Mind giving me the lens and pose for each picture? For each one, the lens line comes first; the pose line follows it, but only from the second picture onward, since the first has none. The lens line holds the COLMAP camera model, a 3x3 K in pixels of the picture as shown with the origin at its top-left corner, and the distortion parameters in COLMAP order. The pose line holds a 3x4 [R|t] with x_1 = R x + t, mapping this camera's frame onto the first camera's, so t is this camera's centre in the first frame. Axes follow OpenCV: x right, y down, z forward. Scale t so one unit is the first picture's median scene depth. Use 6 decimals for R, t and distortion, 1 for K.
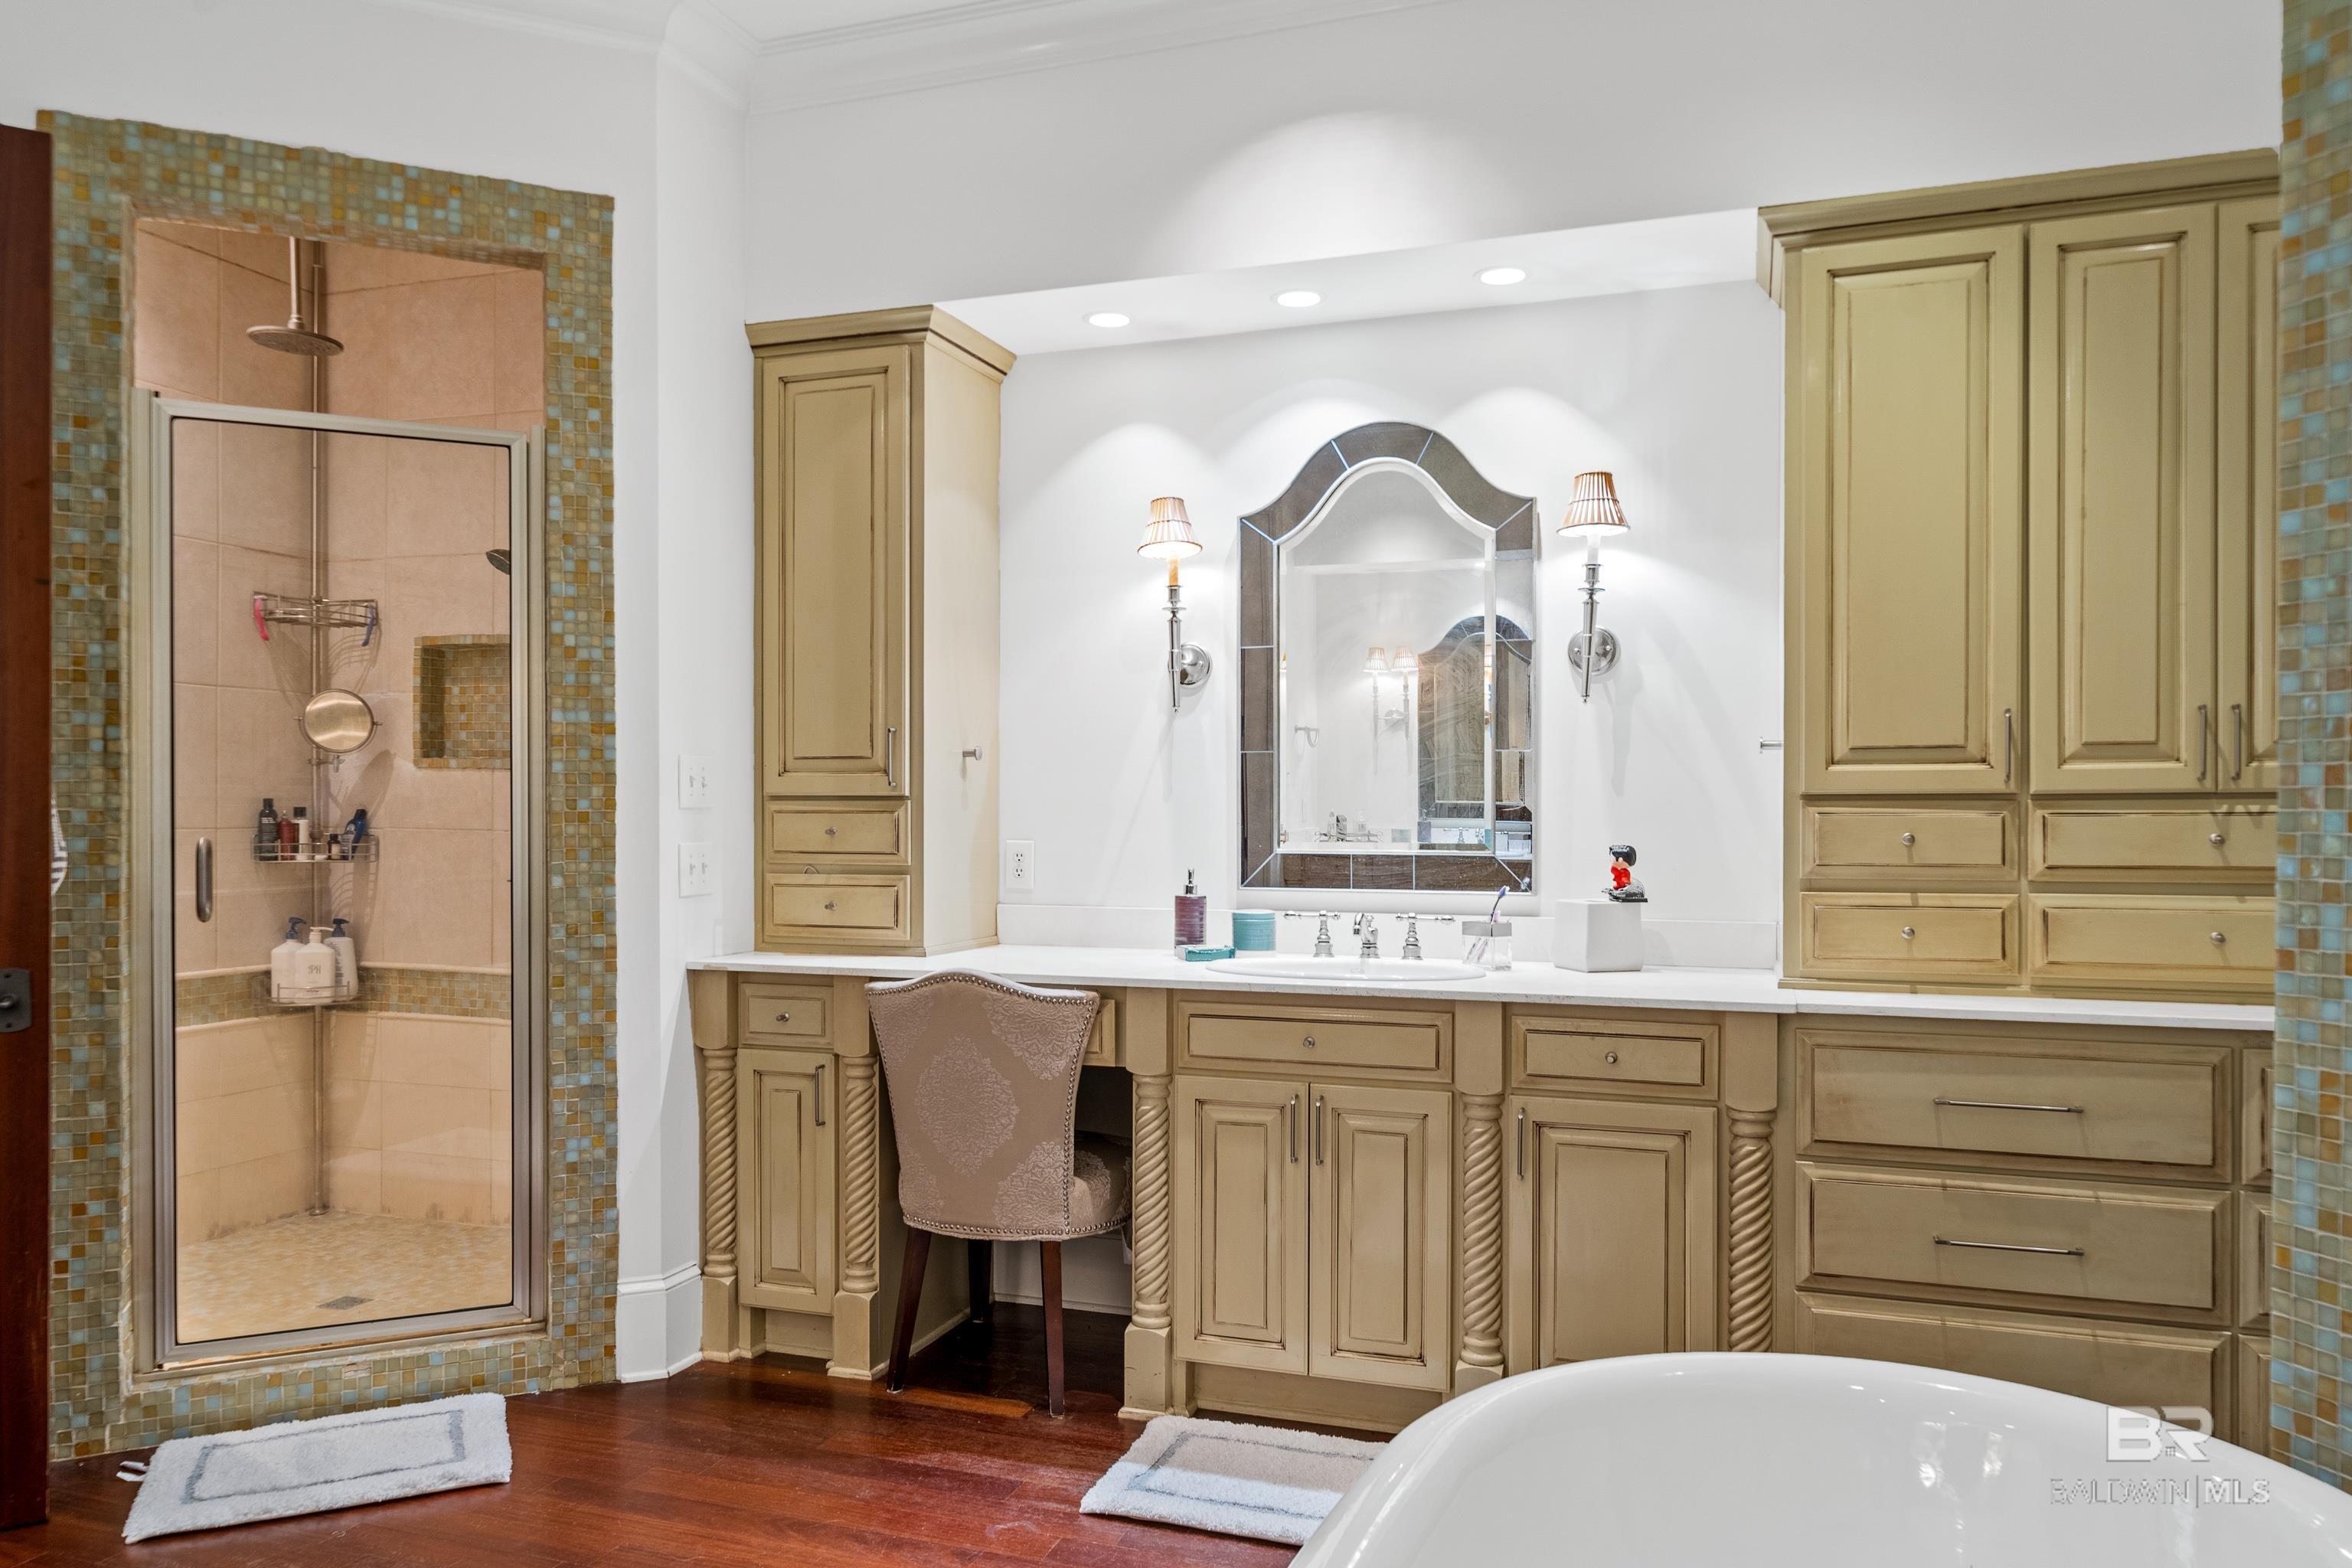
lens RADIAL K [[1616.5, 0, 1173.5], [0, 1616.5, 818.7], [0, 0, 1]] dist [0.003025, 0.000243]
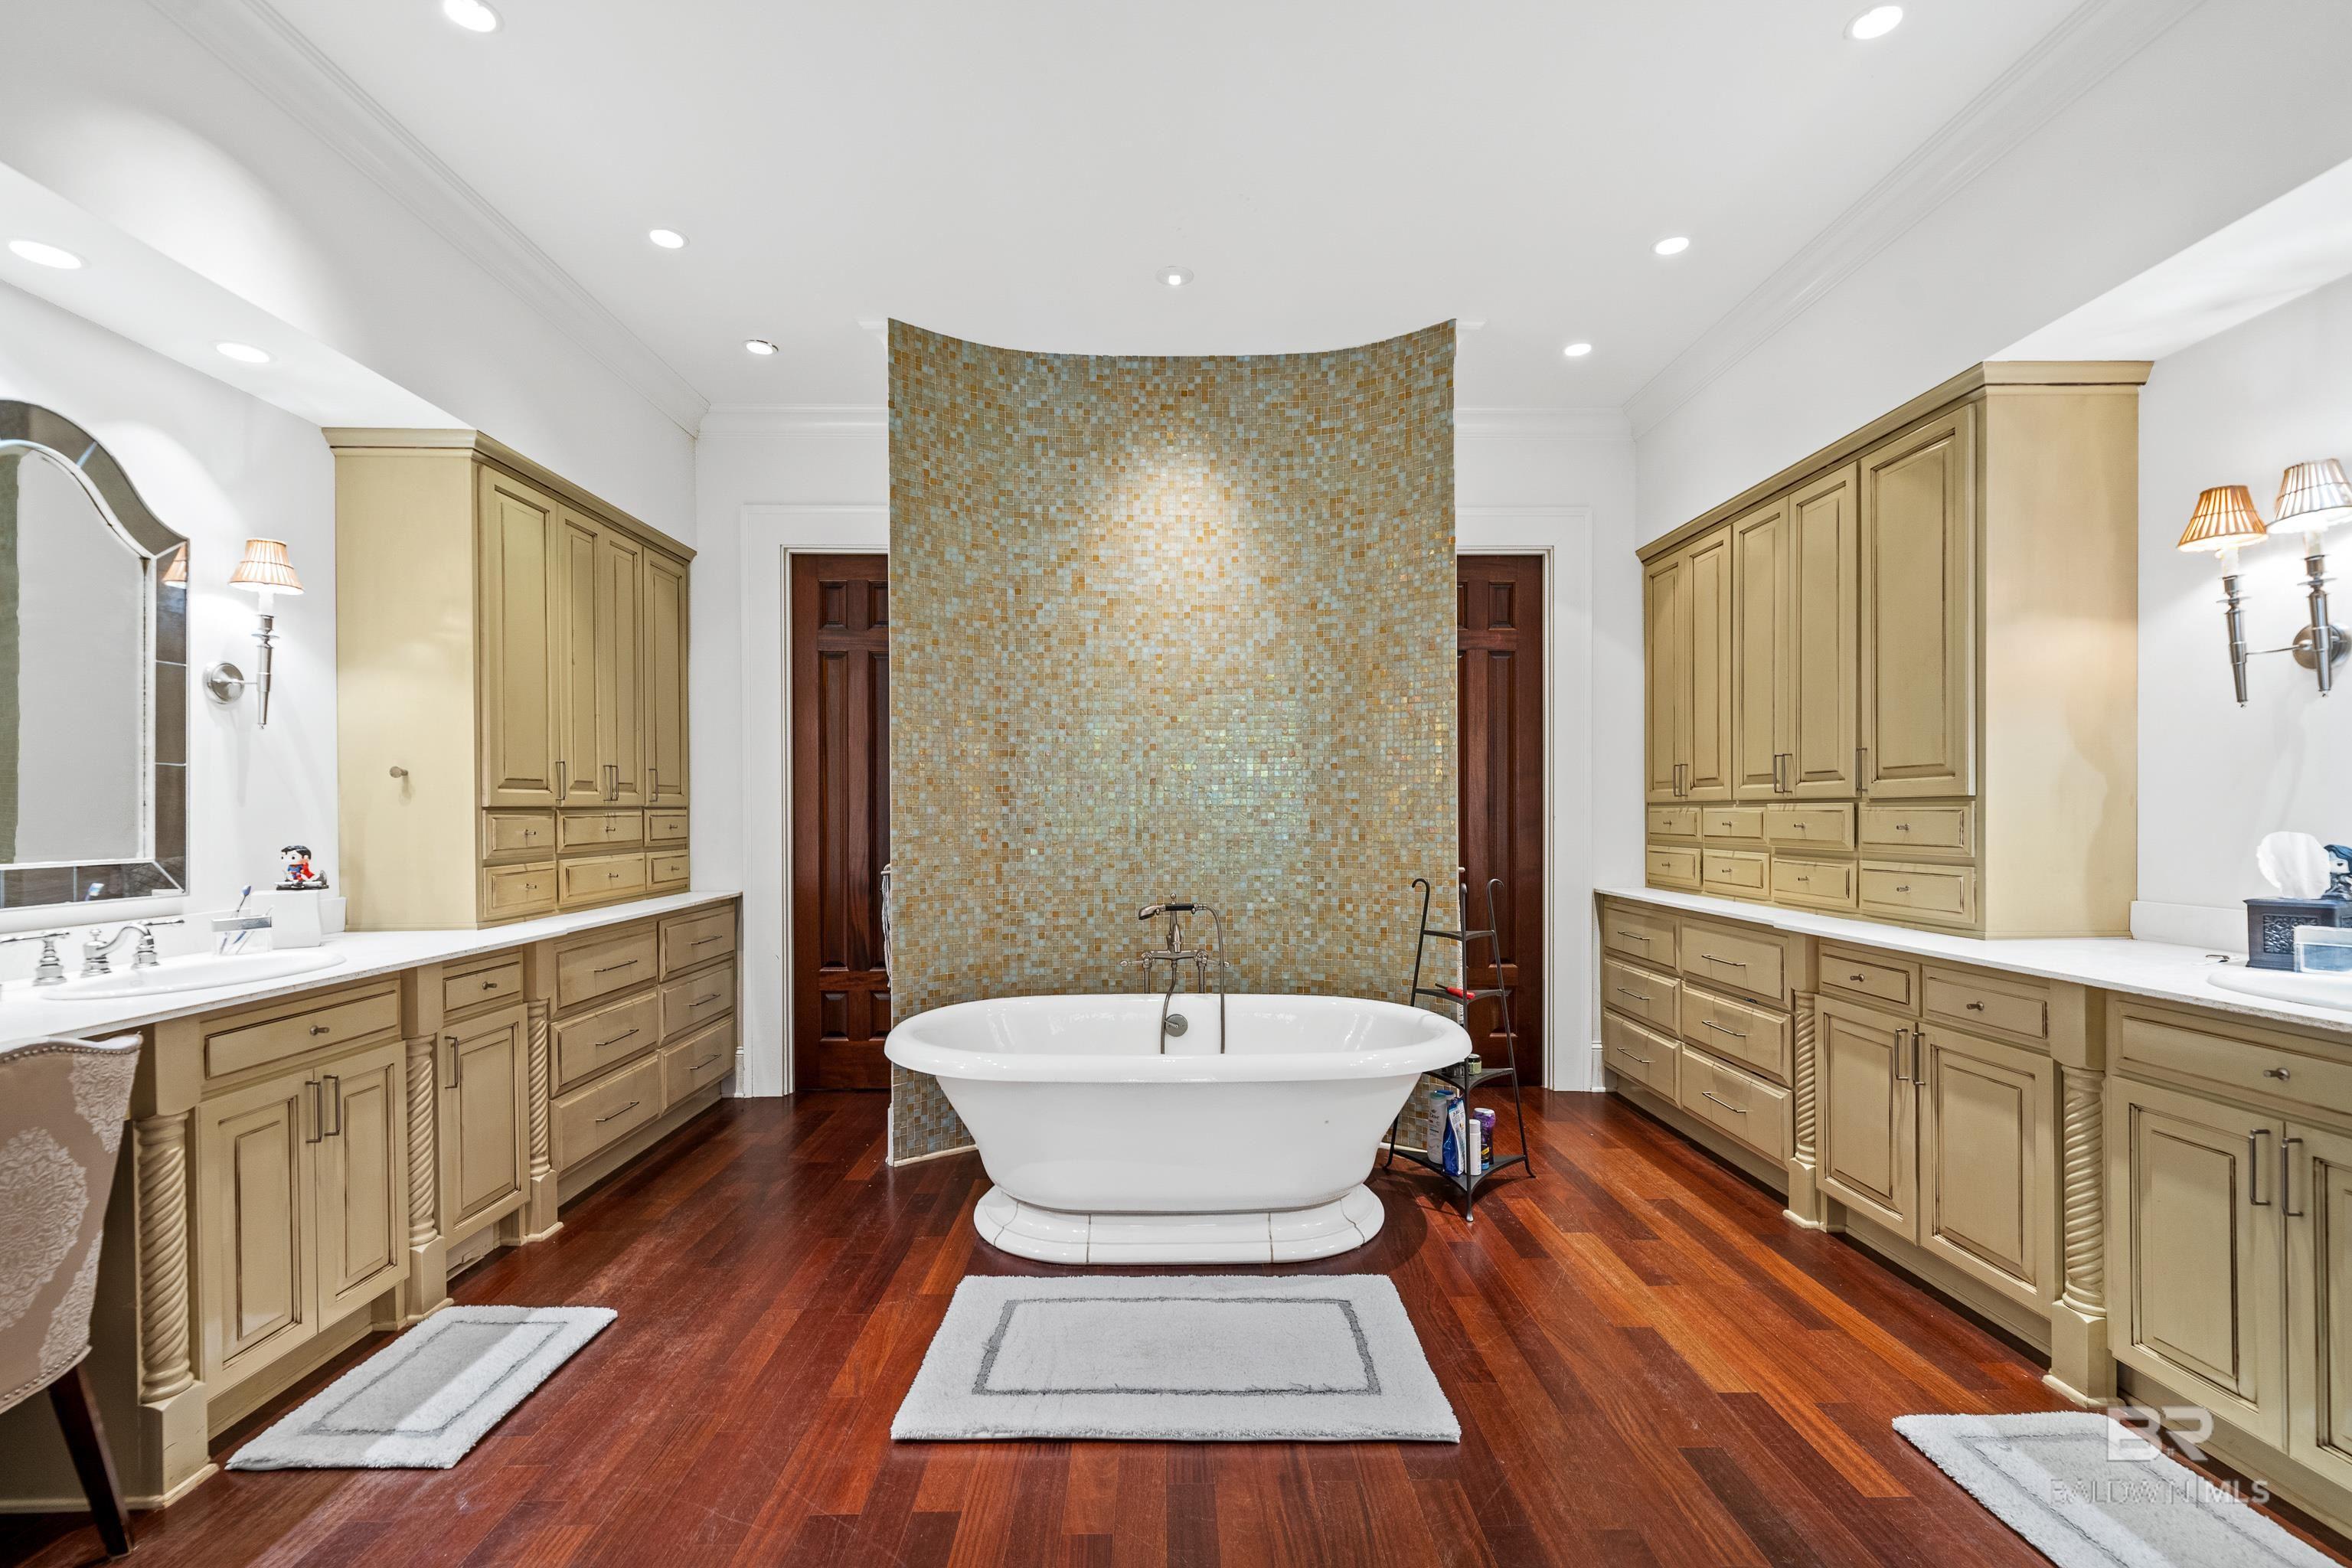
lens RADIAL K [[1041.5, 0, 1176.0], [0, 1041.5, 814.9], [0, 0, 1]] dist [0.001352, 0.000603]
pose [[-0.355144, -0.003957, 0.934803, -0.814104], [0.009221, 0.999928, 0.007736, -0.008564], [-0.934766, 0.011367, -0.355082, 0.728798]]
